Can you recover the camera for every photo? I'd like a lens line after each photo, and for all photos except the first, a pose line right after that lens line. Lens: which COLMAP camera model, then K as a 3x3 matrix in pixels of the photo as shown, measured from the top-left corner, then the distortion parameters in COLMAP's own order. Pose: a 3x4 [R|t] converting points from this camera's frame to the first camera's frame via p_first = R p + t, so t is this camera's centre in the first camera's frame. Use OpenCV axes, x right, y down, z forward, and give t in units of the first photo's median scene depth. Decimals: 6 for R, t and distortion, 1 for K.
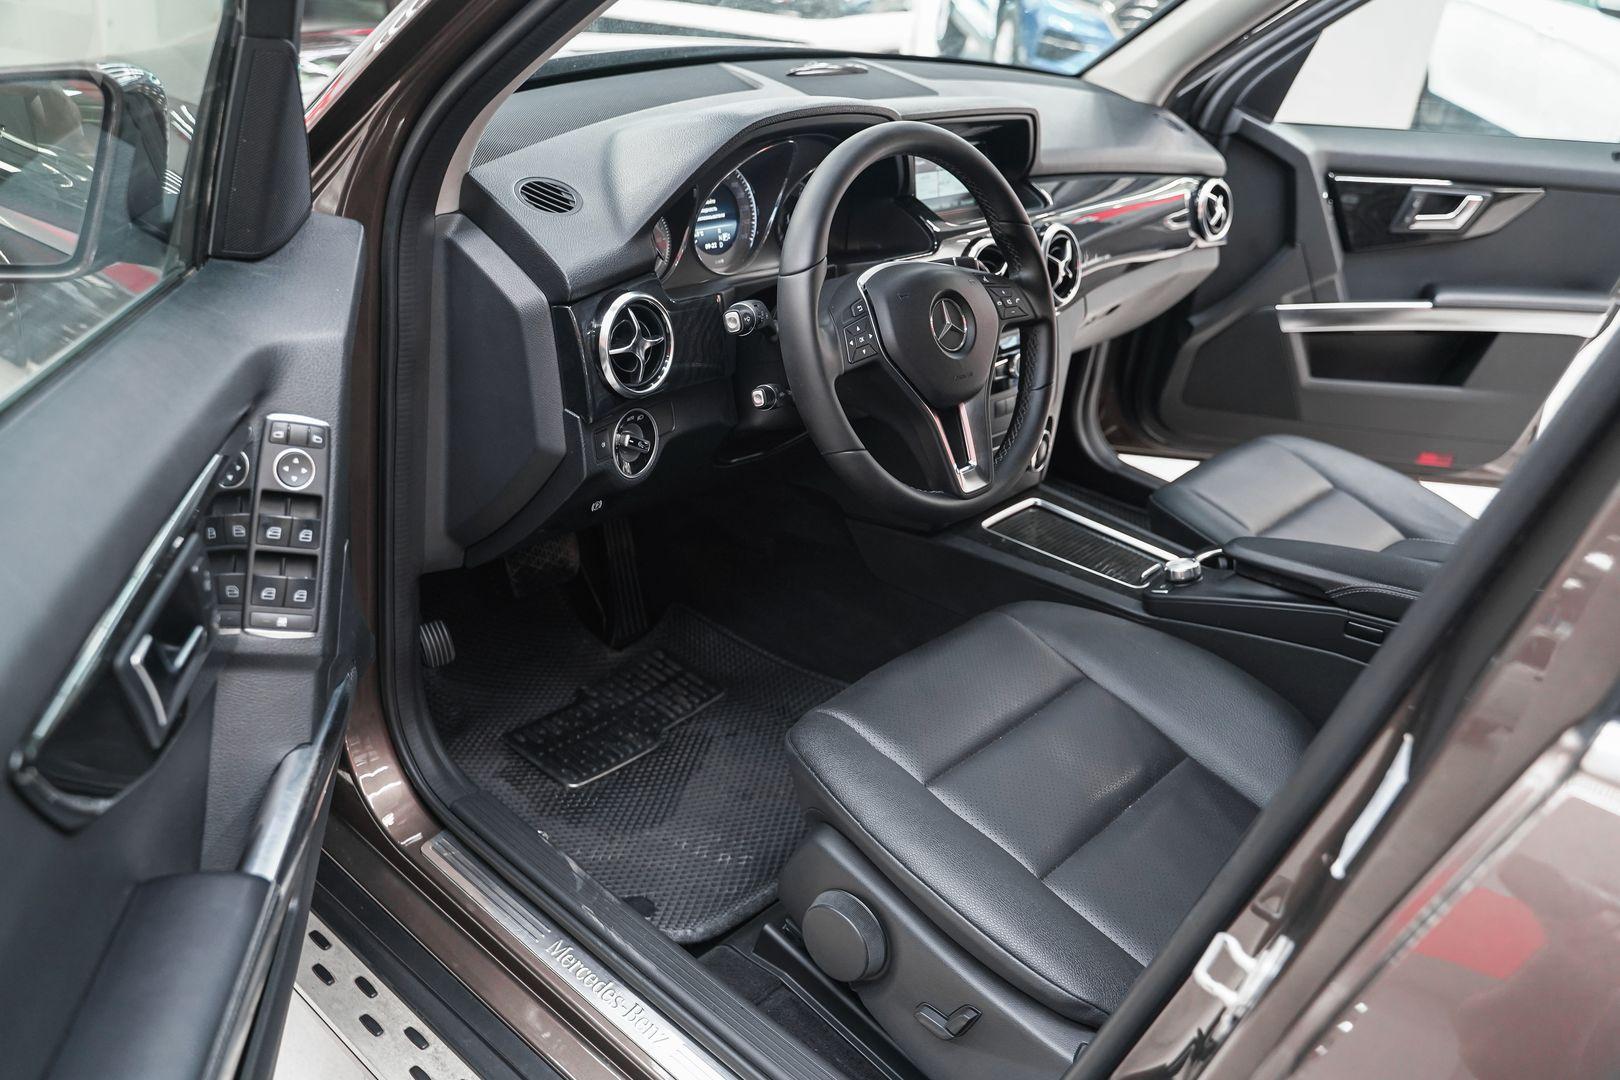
lens RADIAL K [[1328.8, 0, 774.8], [0, 1328.8, 552.7], [0, 0, 1]] dist [-0.116862, 0.091424]
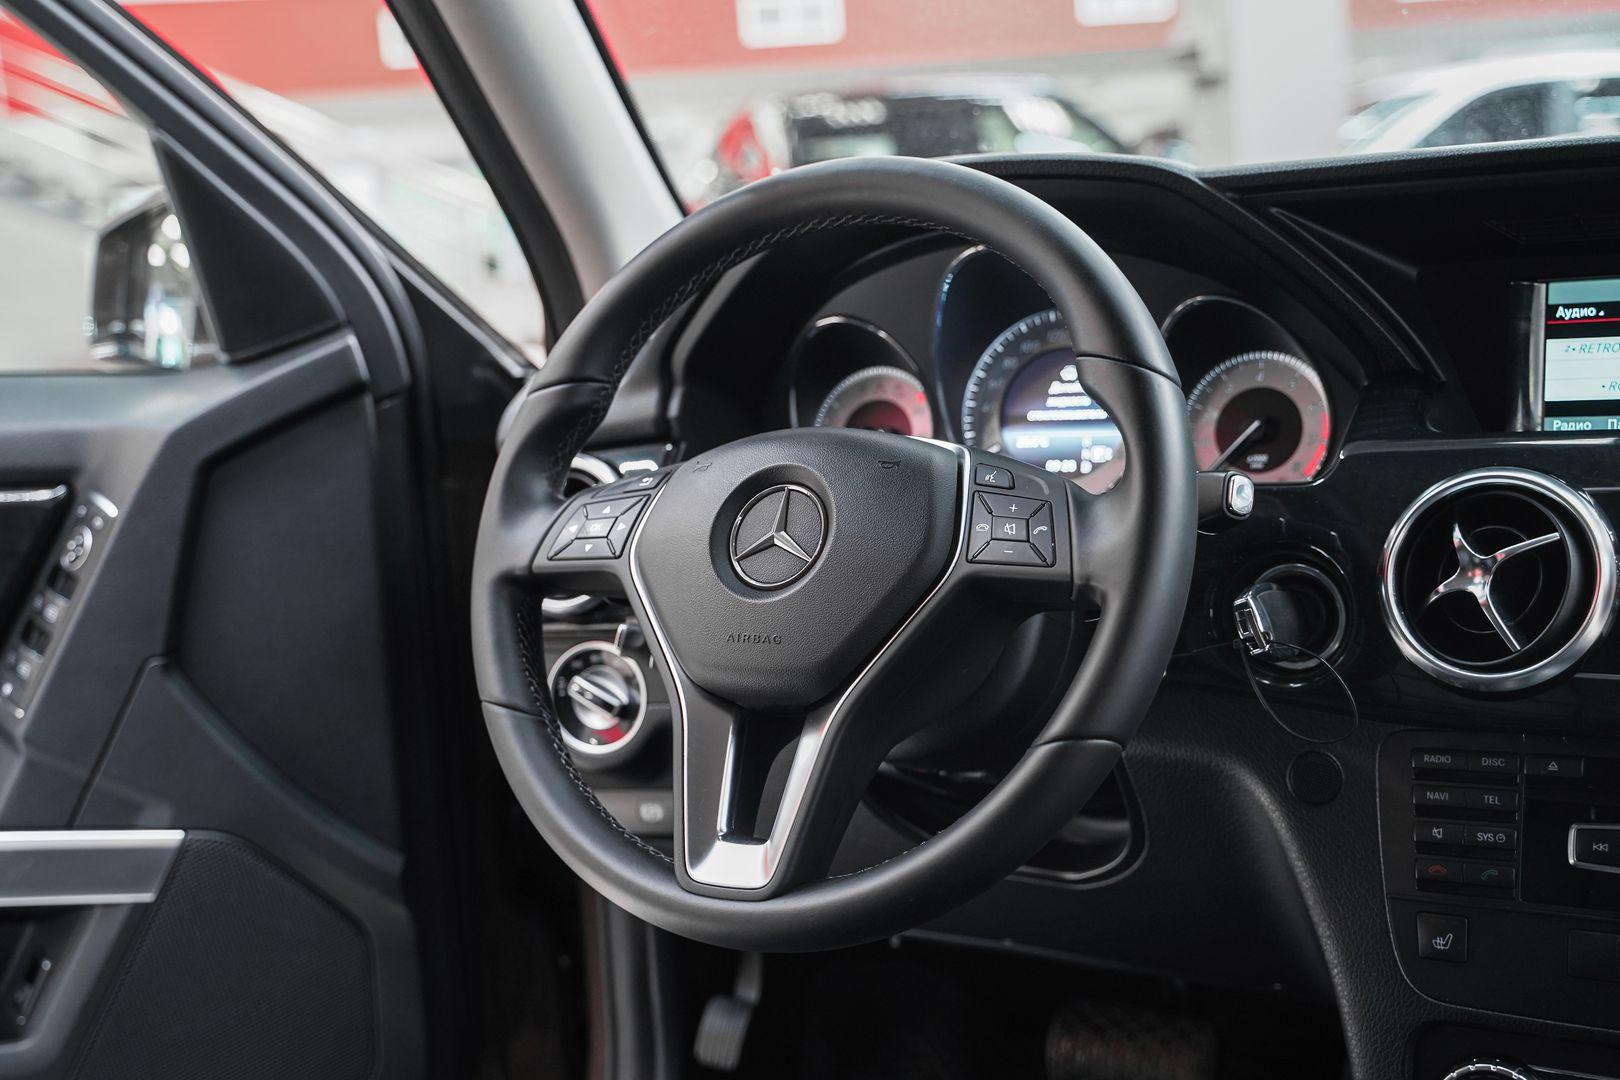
lens RADIAL K [[2056.5, 0, 739.6], [0, 2056.5, 547.6], [0, 0, 1]] dist [0.034228, 0.000000]
pose [[0.181777, 0.020334, -0.983129, 0.662756], [-0.373803, 0.926162, -0.049959, -0.095283], [0.909521, 0.376578, 0.175956, 0.646448]]
